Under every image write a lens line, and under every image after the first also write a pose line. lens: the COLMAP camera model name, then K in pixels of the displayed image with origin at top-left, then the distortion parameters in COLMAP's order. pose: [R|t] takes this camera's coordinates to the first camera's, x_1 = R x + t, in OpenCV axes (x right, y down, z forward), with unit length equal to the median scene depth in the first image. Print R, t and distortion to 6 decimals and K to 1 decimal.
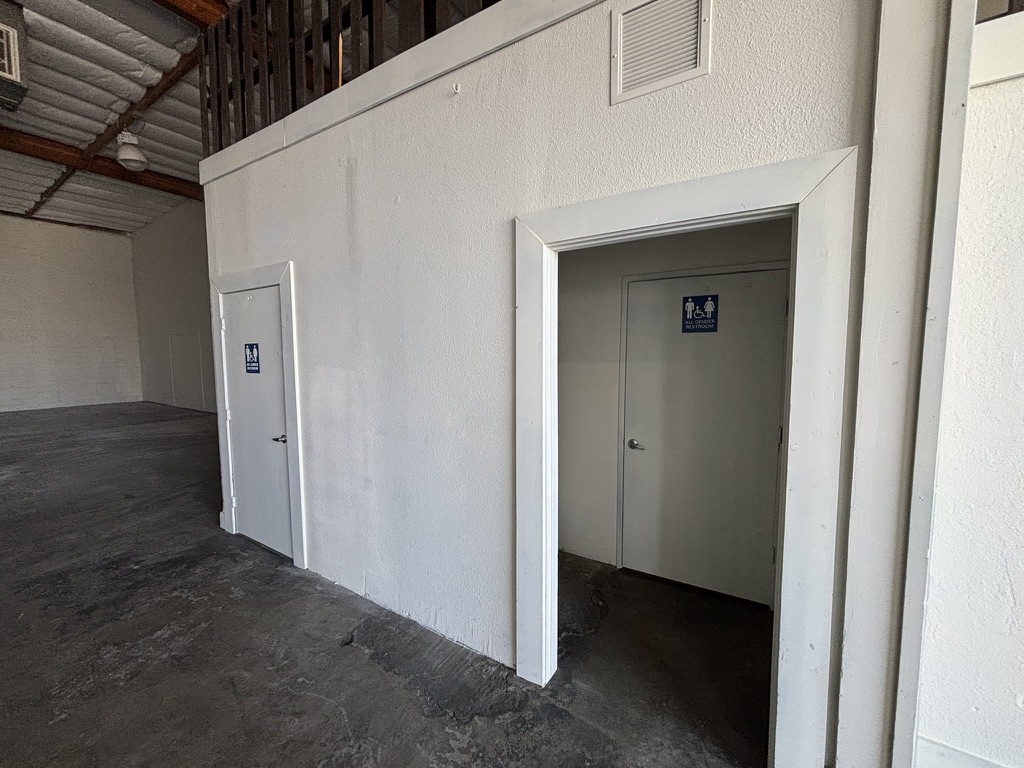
lens RADIAL K [[416.1, 0, 511.5], [0, 416.1, 383.8], [0, 0, 1]] dist [-0.002220, -0.000870]
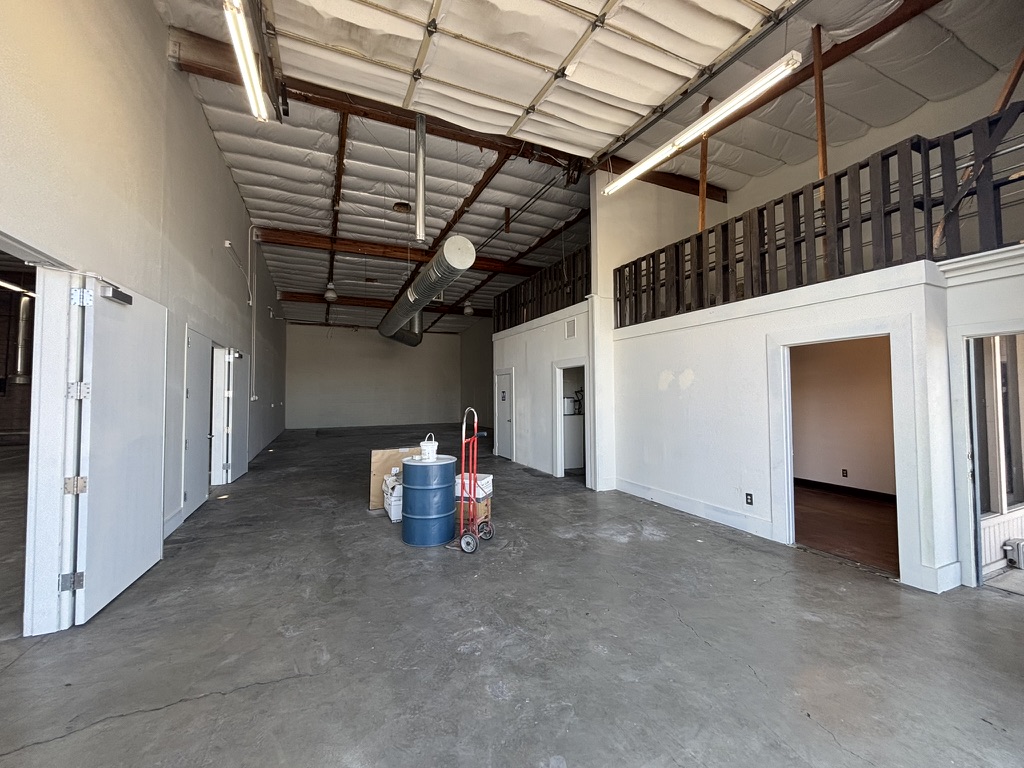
lens RADIAL K [[416.1, 0, 515.6], [0, 416.1, 383.1], [0, 0, 1]] dist [-0.002220, -0.000870]
pose [[0.843011, -0.019494, -0.537543, 1.133049], [-0.037939, 0.994699, -0.095570, 0.137814], [0.536557, 0.100960, 0.837803, -1.579314]]
